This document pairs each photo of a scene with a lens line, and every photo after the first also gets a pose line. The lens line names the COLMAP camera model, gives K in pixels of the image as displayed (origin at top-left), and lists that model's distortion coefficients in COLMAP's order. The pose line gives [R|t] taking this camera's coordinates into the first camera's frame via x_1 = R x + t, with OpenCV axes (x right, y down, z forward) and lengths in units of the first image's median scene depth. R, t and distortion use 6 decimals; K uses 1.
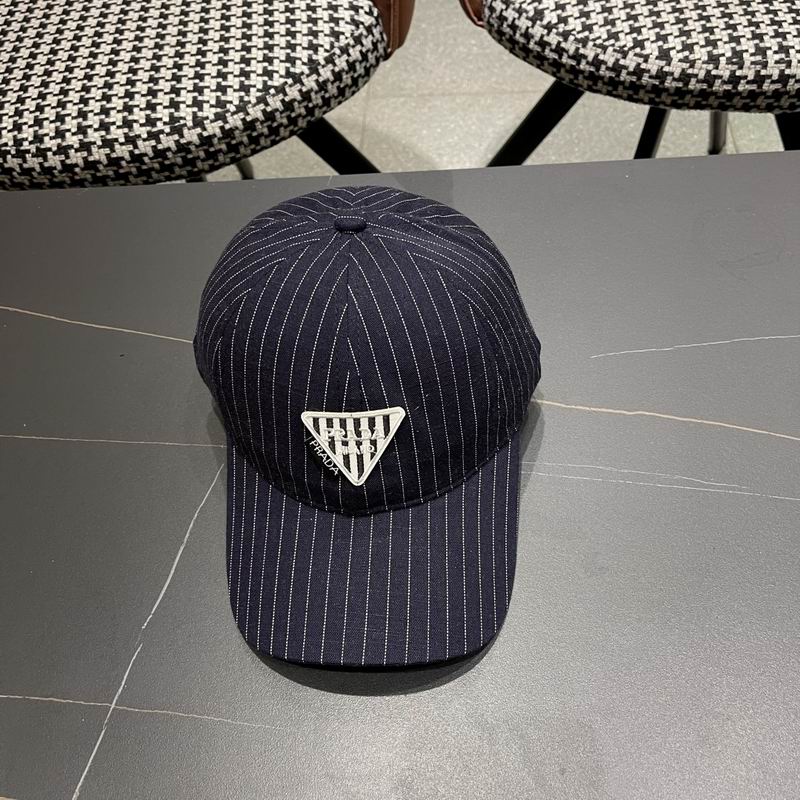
lens RADIAL K [[867.7, 0, 405.4], [0, 867.7, 414.4], [0, 0, 1]] dist [0.017334, 0.000000]
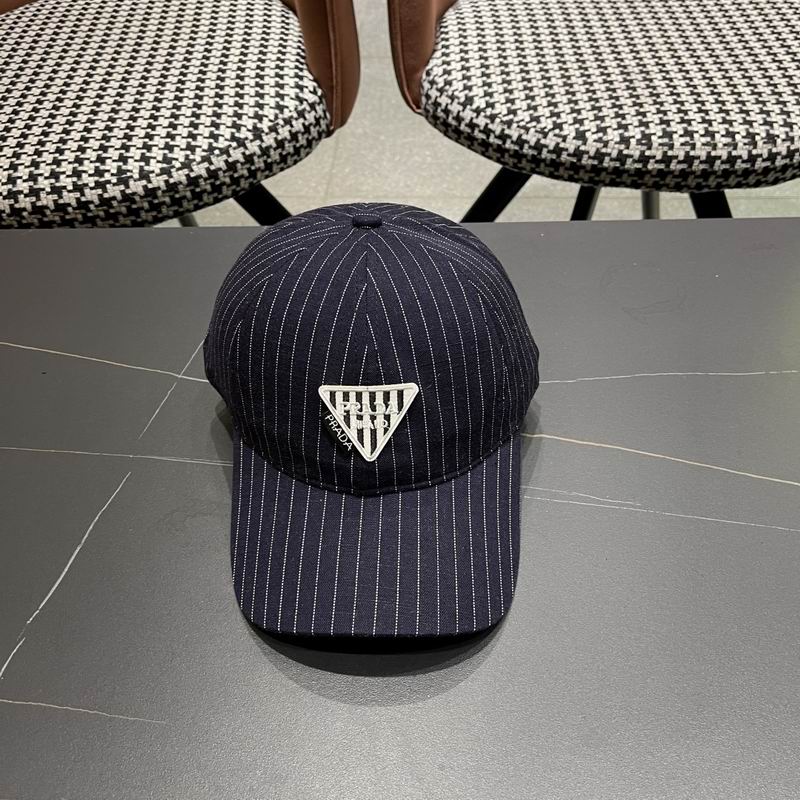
lens RADIAL K [[867.7, 0, 392.7], [0, 867.7, 401.3], [0, 0, 1]] dist [0.017334, 0.000000]
pose [[0.999141, 0.035928, 0.020640, 0.051315], [-0.032255, 0.987098, -0.156837, 0.090408], [-0.026009, 0.156037, 0.987409, -0.013086]]
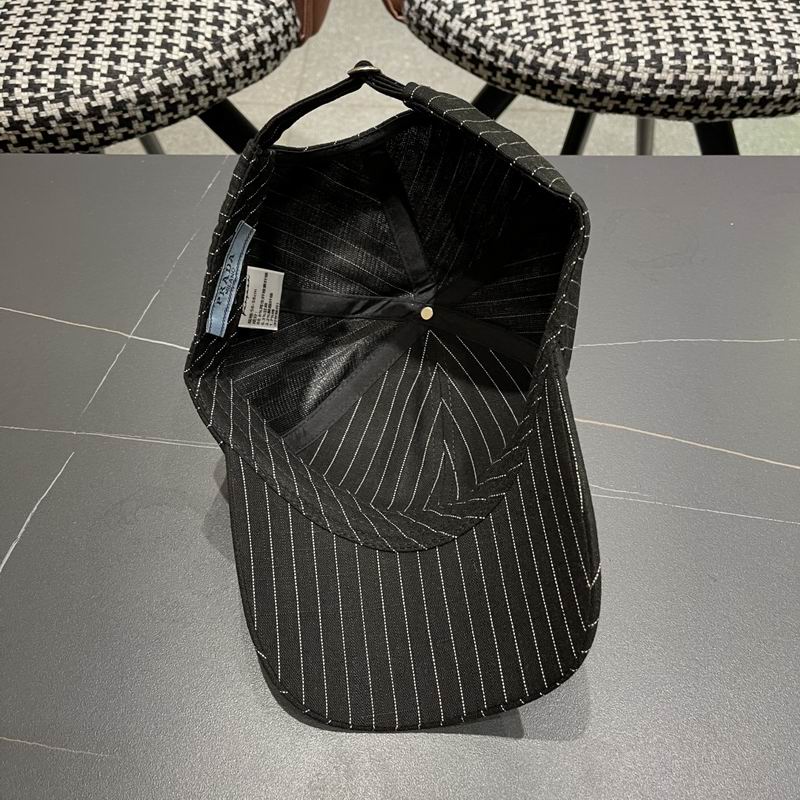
lens RADIAL K [[867.7, 0, 398.2], [0, 867.7, 403.2], [0, 0, 1]] dist [0.017334, 0.000000]
pose [[0.997185, 0.039433, 0.063774, 0.045020], [-0.036447, 0.998214, -0.047326, 0.026867], [-0.065526, 0.044868, 0.996842, 0.065548]]
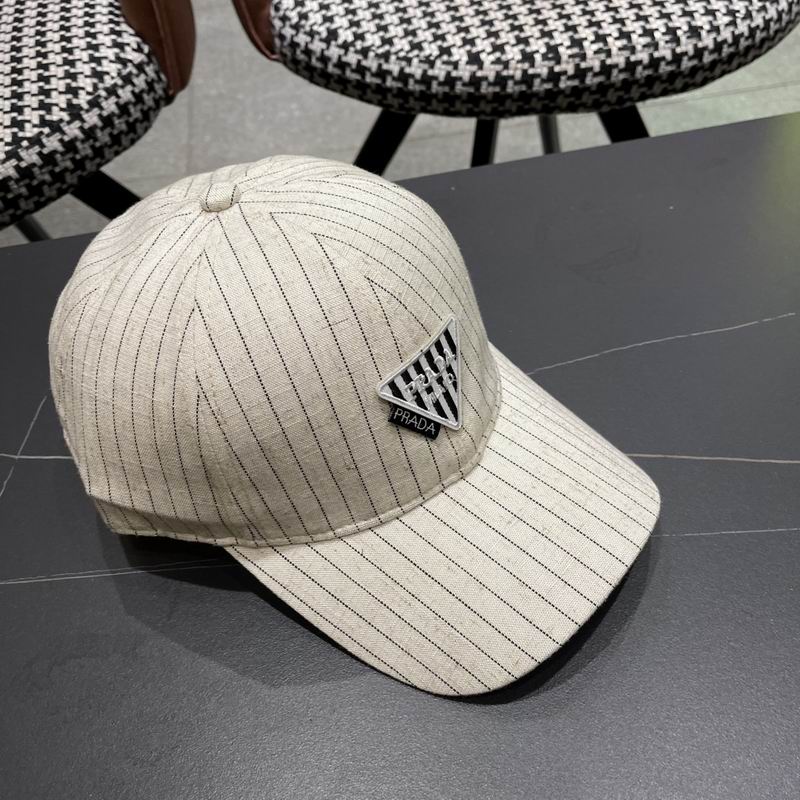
lens RADIAL K [[867.7, 0, 402.3], [0, 867.7, 407.8], [0, 0, 1]] dist [0.017334, 0.000000]
pose [[0.981781, -0.143698, 0.124326, 0.060582], [0.155388, 0.983740, -0.090054, 0.008551], [-0.109364, 0.107732, 0.988146, 0.160581]]
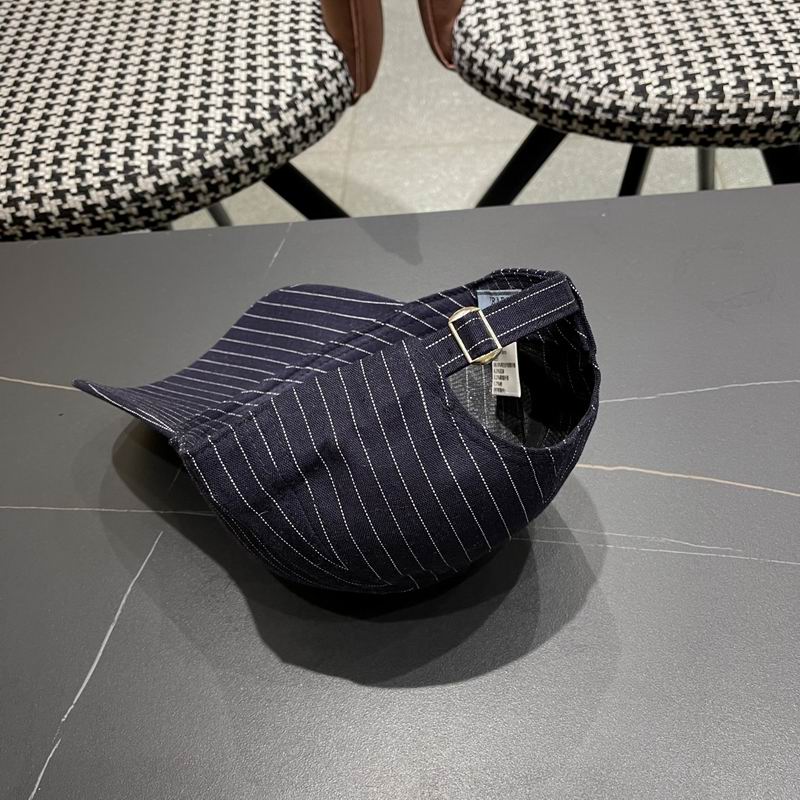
lens RADIAL K [[867.7, 0, 389.2], [0, 867.7, 415.4], [0, 0, 1]] dist [0.017334, 0.000000]
pose [[0.999651, -0.016610, -0.020559, 0.035293], [0.015314, 0.997978, -0.061685, -0.003393], [0.021542, 0.061349, 0.997884, 0.063937]]
